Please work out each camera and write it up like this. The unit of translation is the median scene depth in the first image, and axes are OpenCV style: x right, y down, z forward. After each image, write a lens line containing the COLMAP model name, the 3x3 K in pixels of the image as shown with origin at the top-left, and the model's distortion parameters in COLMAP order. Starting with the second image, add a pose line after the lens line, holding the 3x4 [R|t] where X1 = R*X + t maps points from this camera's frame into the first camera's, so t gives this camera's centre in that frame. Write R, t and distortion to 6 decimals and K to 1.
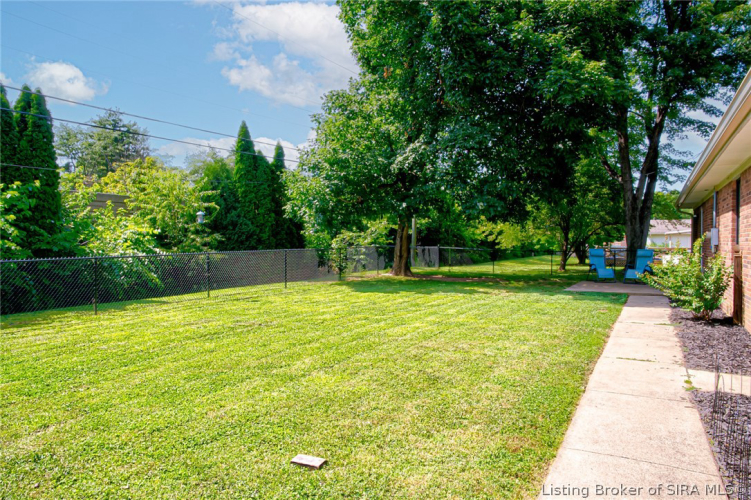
lens RADIAL K [[512.1, 0, 375.5], [0, 512.1, 250.0], [0, 0, 1]] dist [-0.009467, 0.007671]
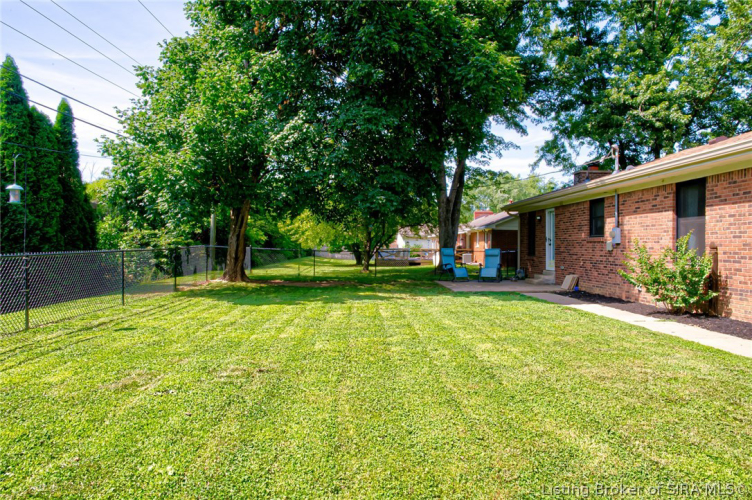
lens RADIAL K [[512.7, 0, 376.0], [0, 512.7, 250.0], [0, 0, 1]] dist [-0.009467, 0.007671]
pose [[0.858820, -0.004741, 0.512256, -0.232750], [0.008223, 0.999956, -0.004531, 0.005671], [-0.512212, 0.008104, 0.858821, 0.224708]]
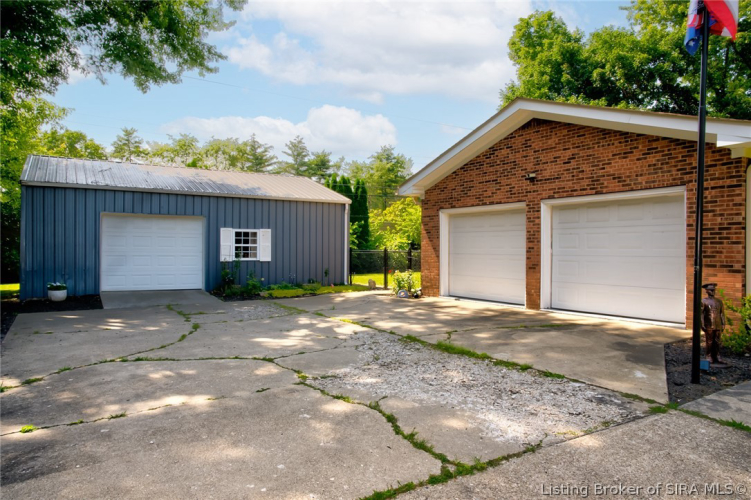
lens RADIAL K [[512.1, 0, 375.5], [0, 512.1, 250.0], [0, 0, 1]] dist [-0.009467, 0.007671]
pose [[0.881588, 0.003351, -0.472007, 0.371162], [-0.010958, 0.999851, -0.013368, 0.023334], [0.471892, 0.016957, 0.881493, -0.768315]]
